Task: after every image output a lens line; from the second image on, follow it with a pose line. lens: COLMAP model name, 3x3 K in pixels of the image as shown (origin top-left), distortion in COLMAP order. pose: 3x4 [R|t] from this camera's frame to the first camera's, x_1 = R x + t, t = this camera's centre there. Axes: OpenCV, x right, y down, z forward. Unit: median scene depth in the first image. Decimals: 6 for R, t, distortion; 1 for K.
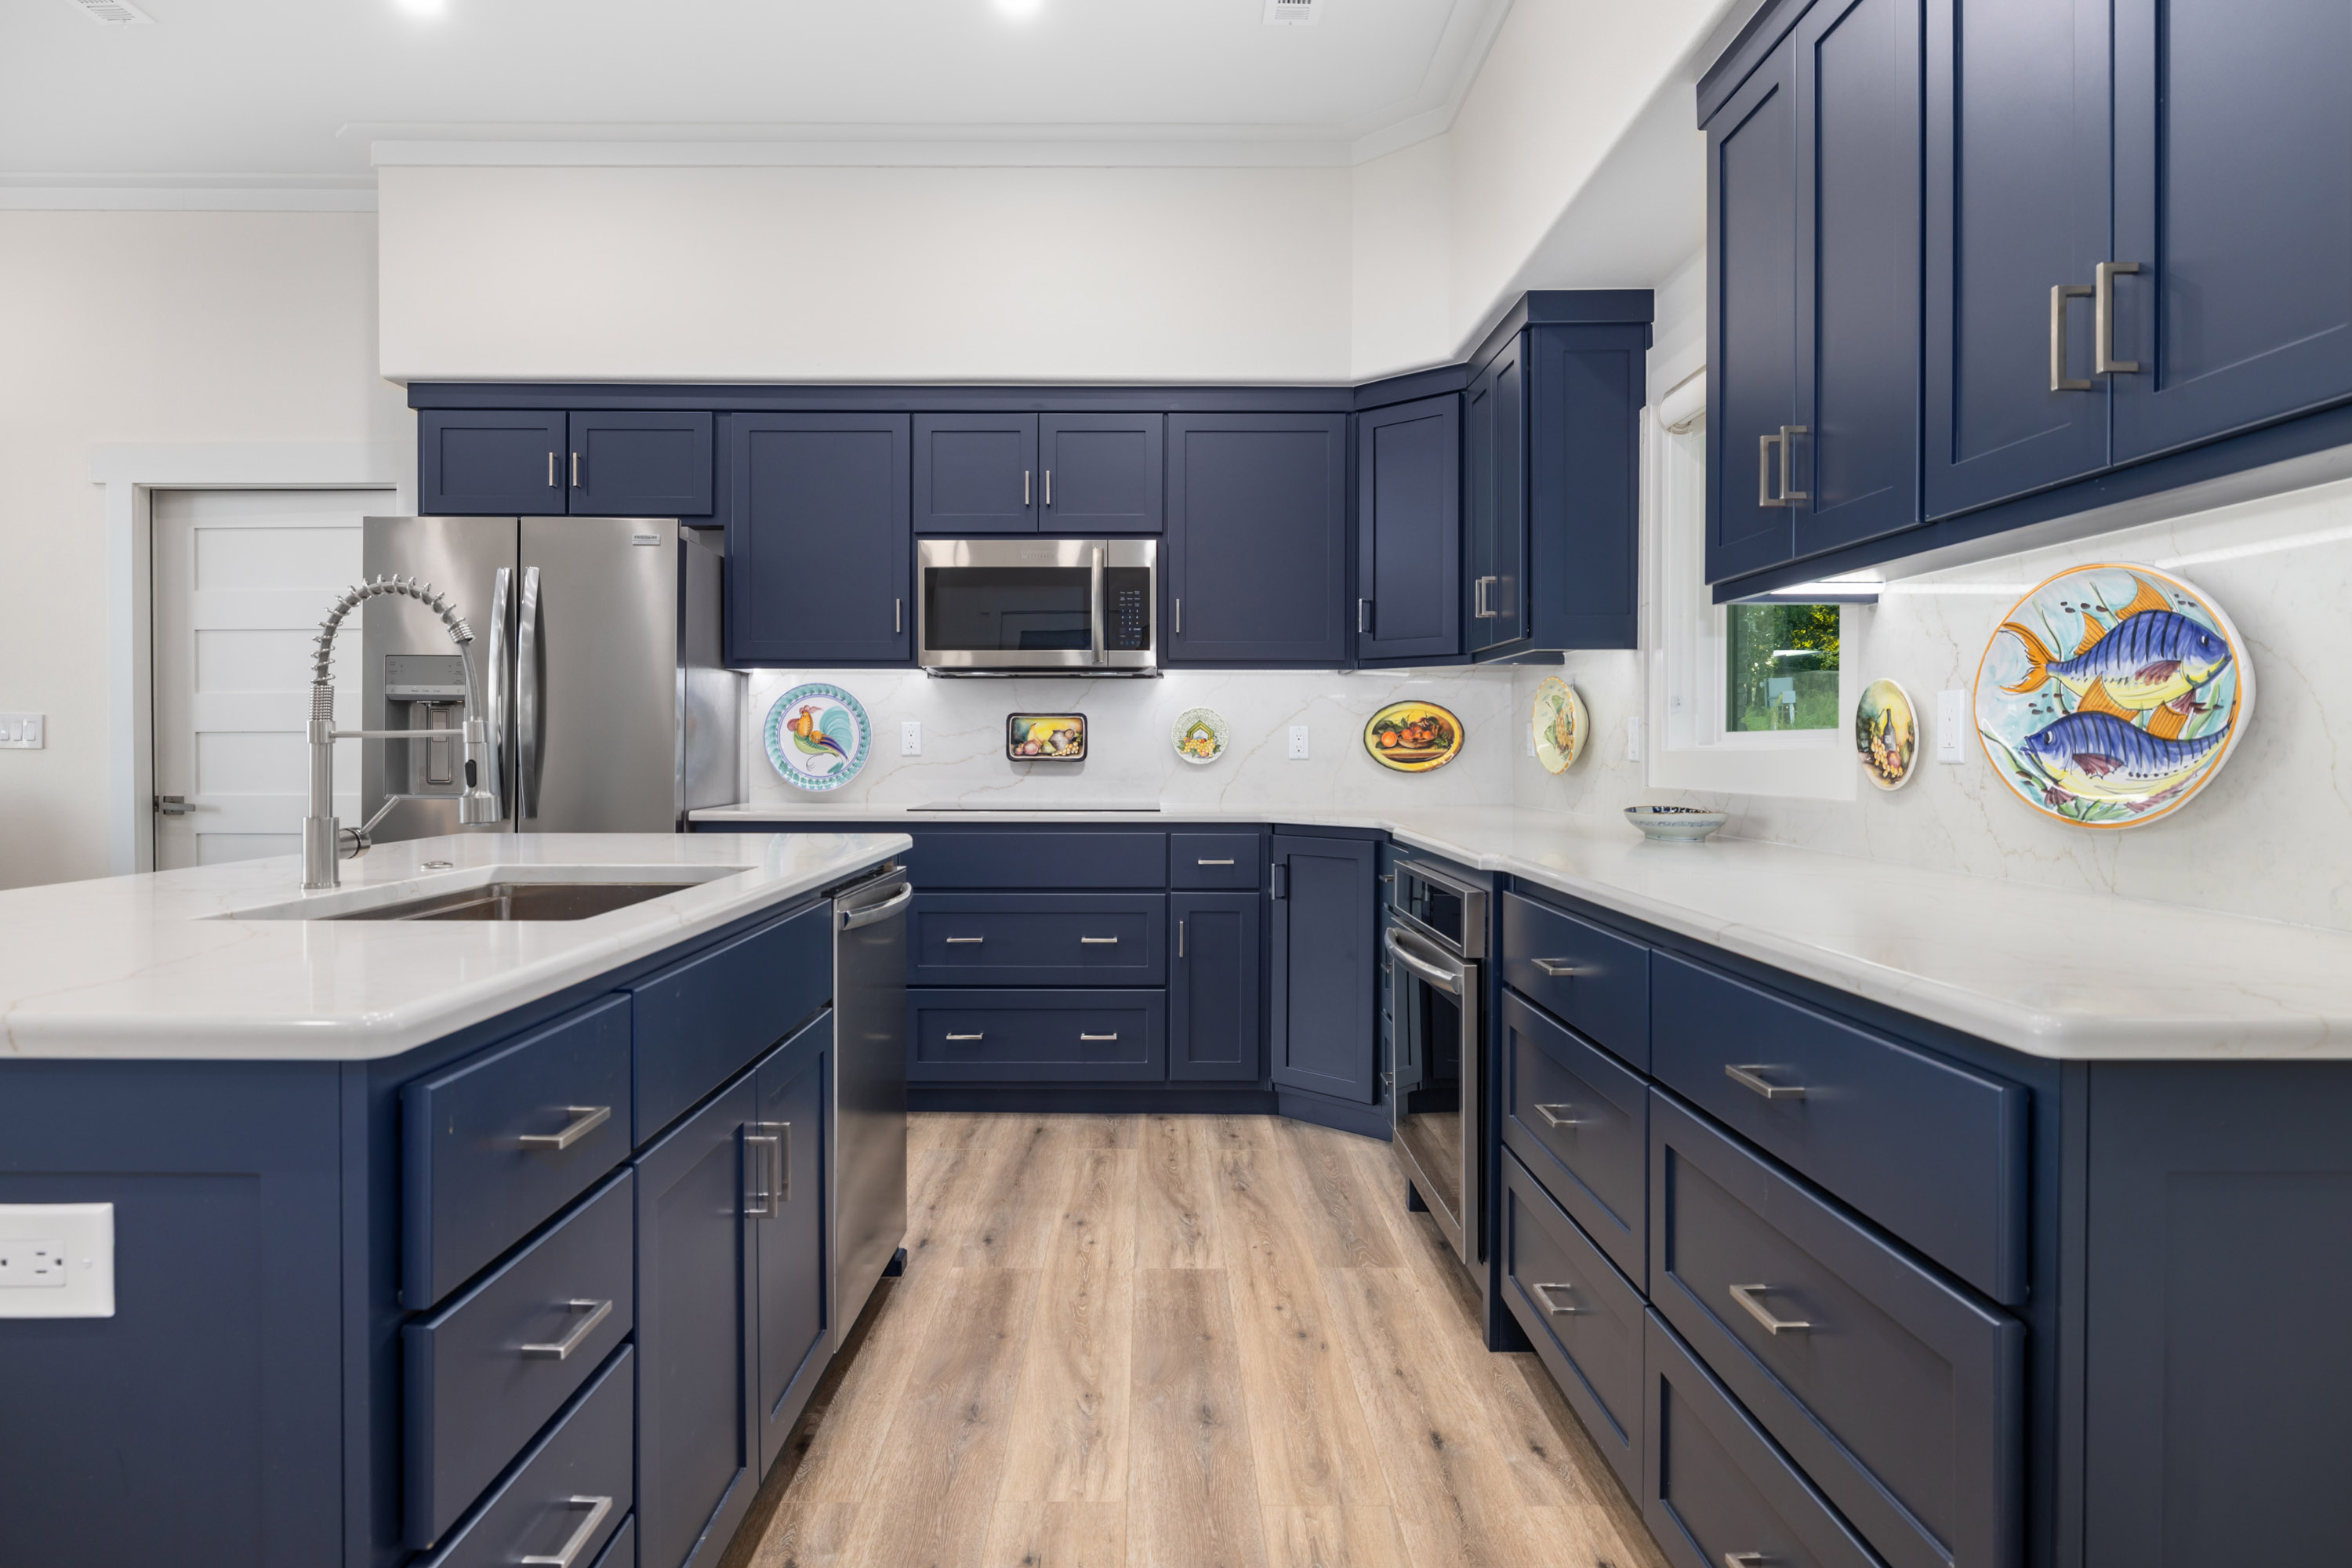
lens RADIAL K [[1380.7, 0, 1129.3], [0, 1380.7, 772.6], [0, 0, 1]] dist [-0.005693, -0.000296]
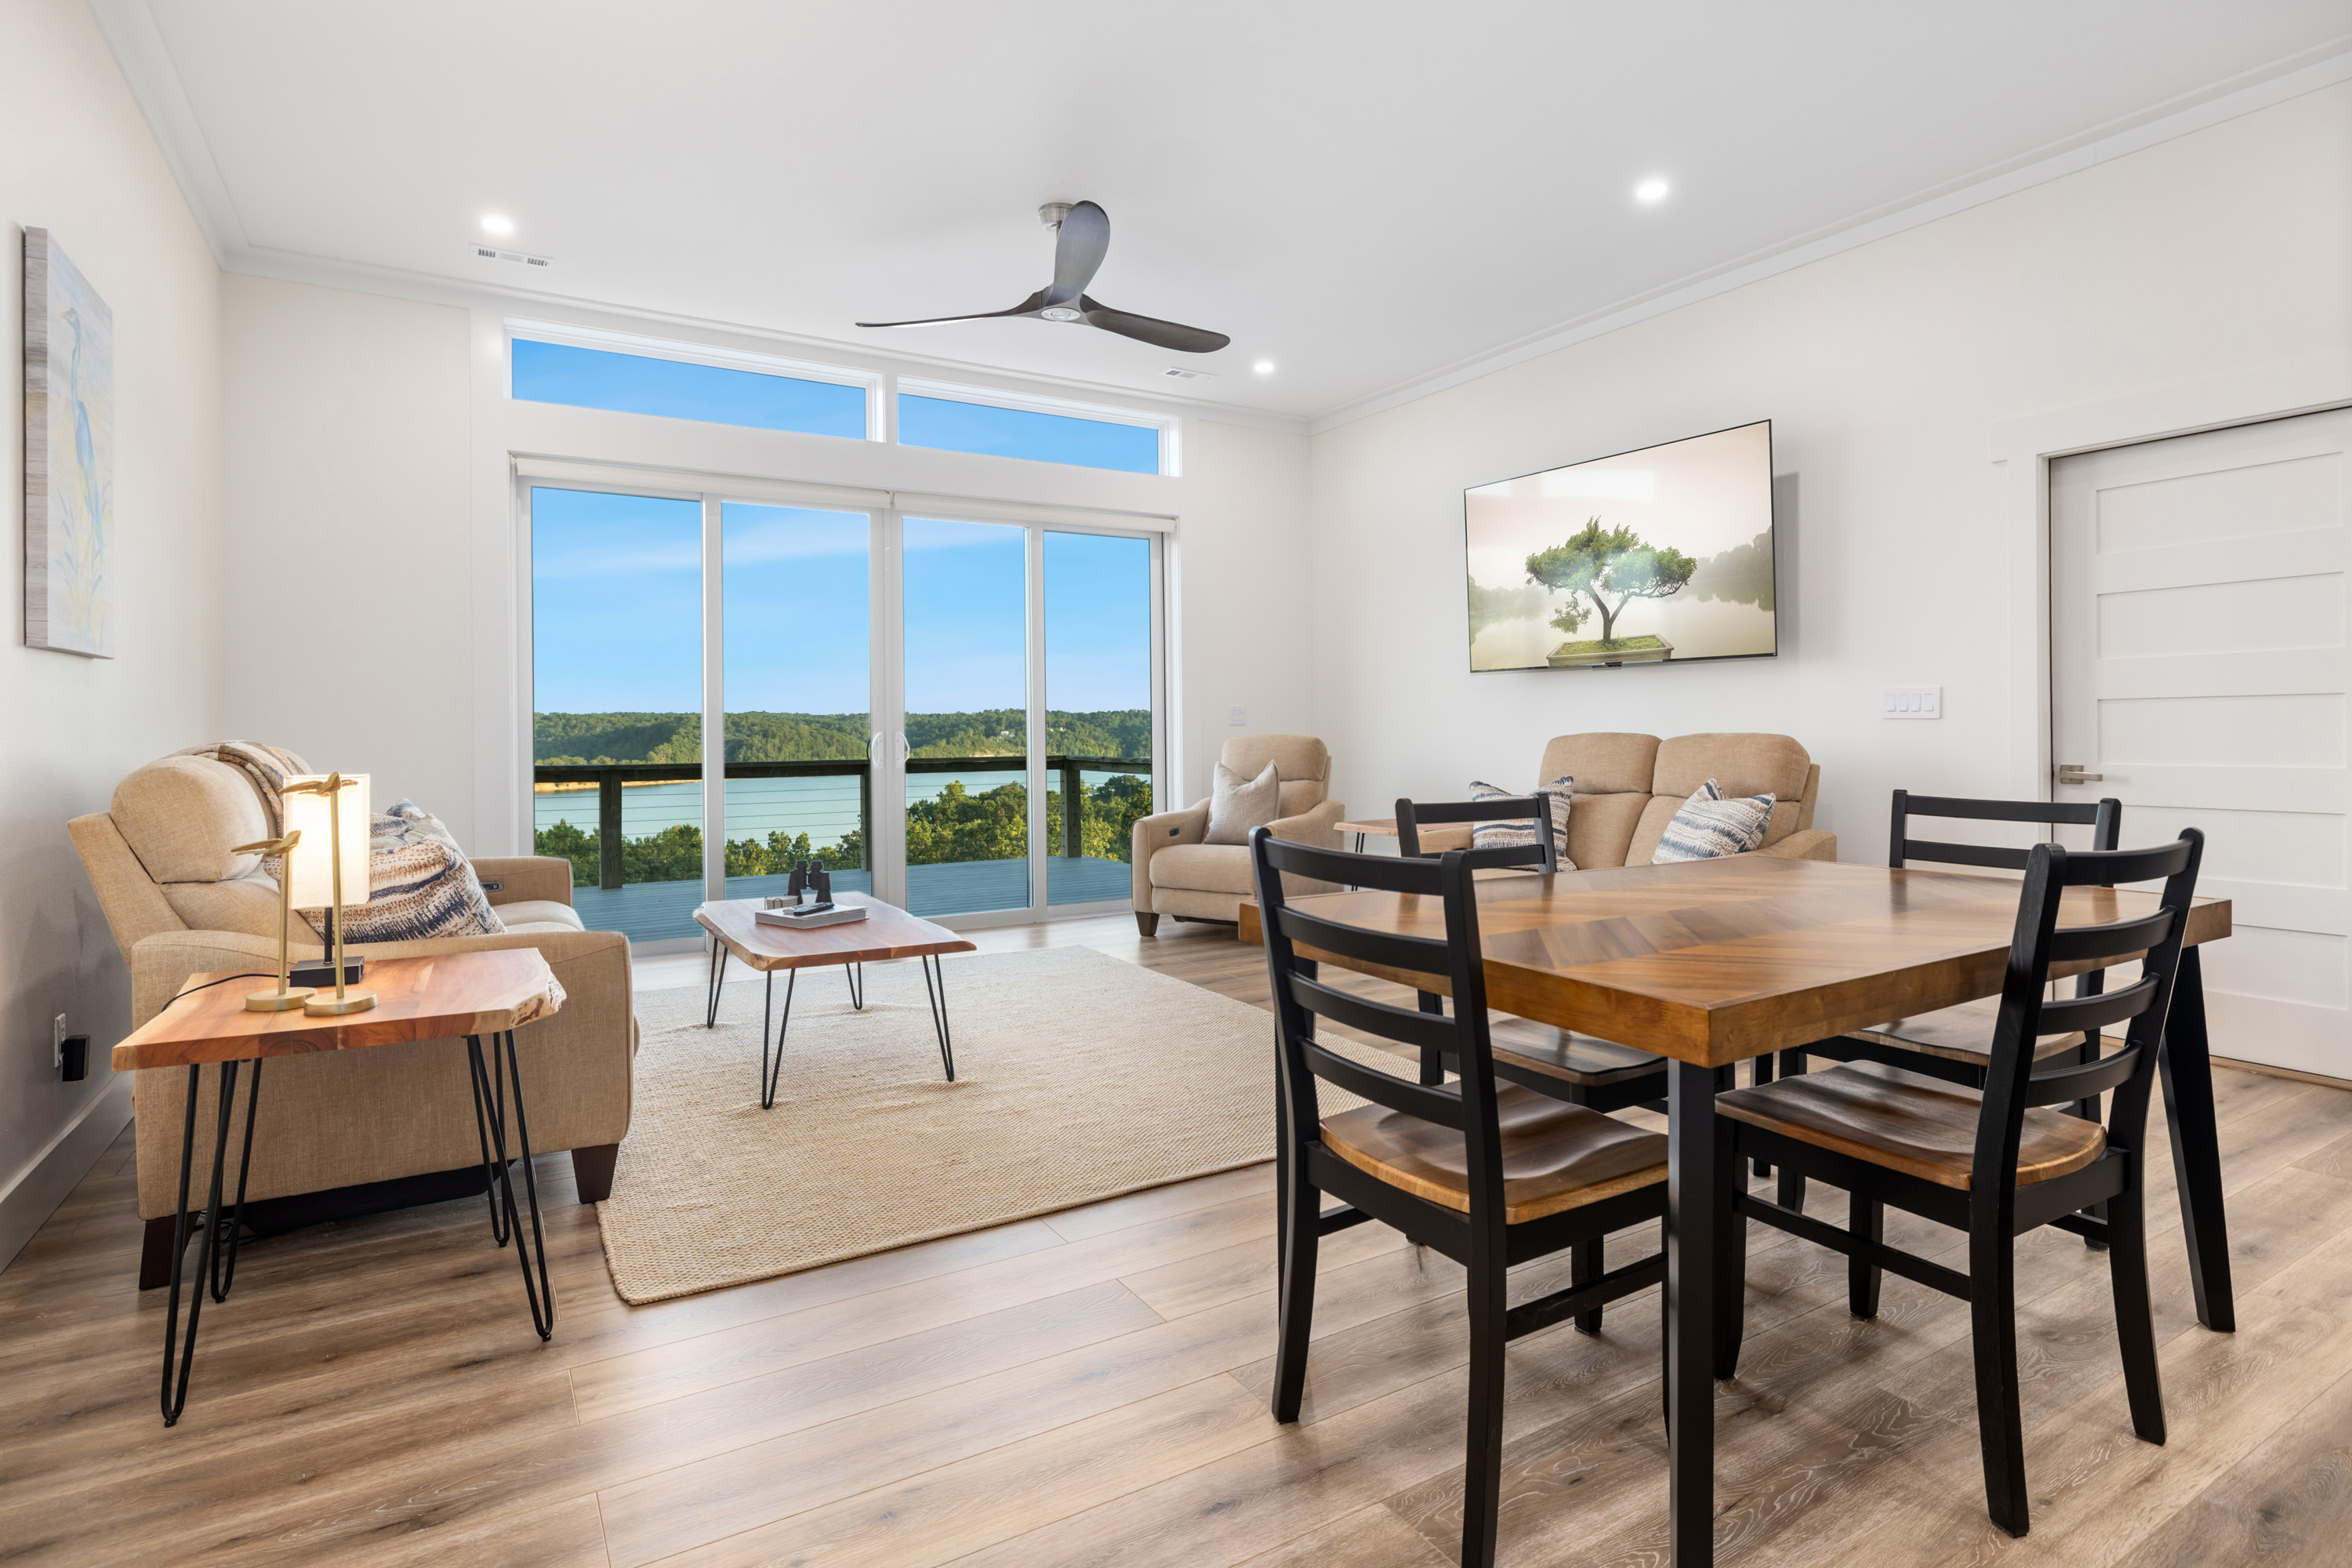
lens RADIAL K [[1186.1, 0, 1181.2], [0, 1186.1, 738.3], [0, 0, 1]] dist [-0.014744, -0.000449]
pose [[0.521394, 0.000253, -0.853316, -0.373897], [-0.007068, 0.999967, -0.004022, 0.007050], [0.853287, 0.008128, 0.521378, 0.010254]]
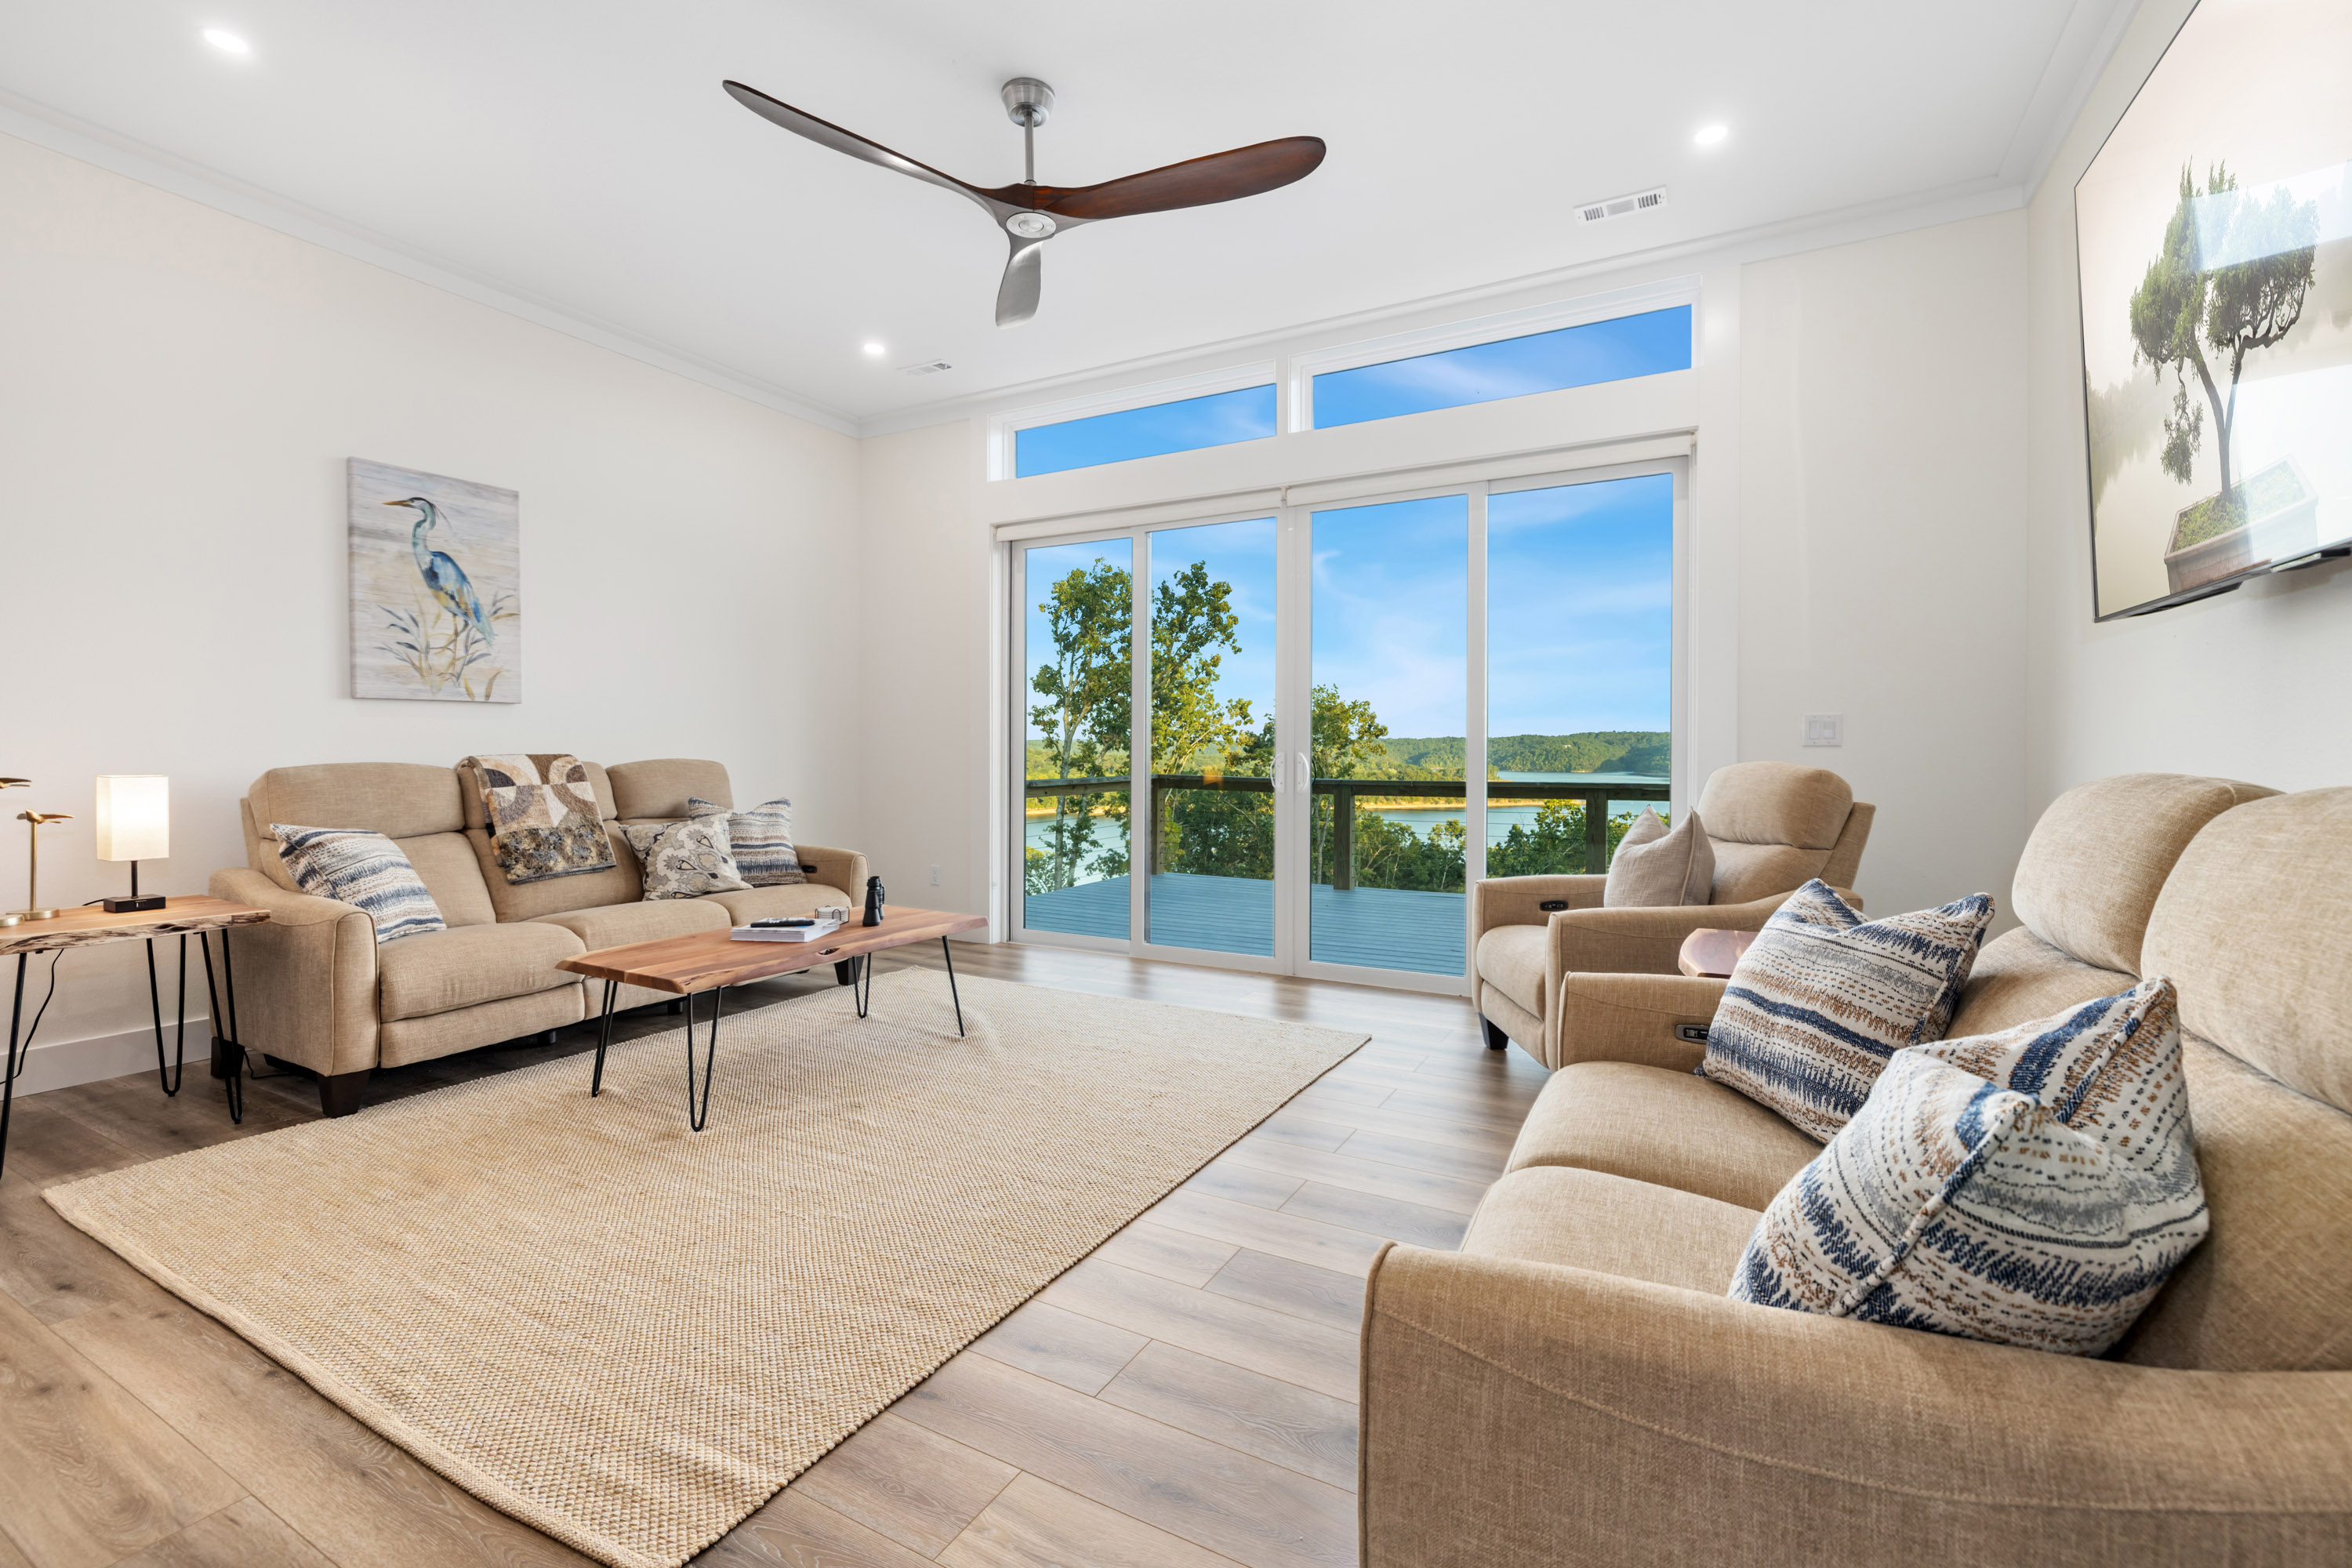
lens RADIAL K [[1015.2, 0, 1175.5], [0, 1015.2, 766.3], [0, 0, 1]] dist [0.000570, 0.000207]
pose [[-0.483307, 0.009377, -0.875401, -0.781330], [-0.018365, 0.999614, 0.020847, -0.012073], [0.875259, 0.026153, -0.482948, 0.992652]]
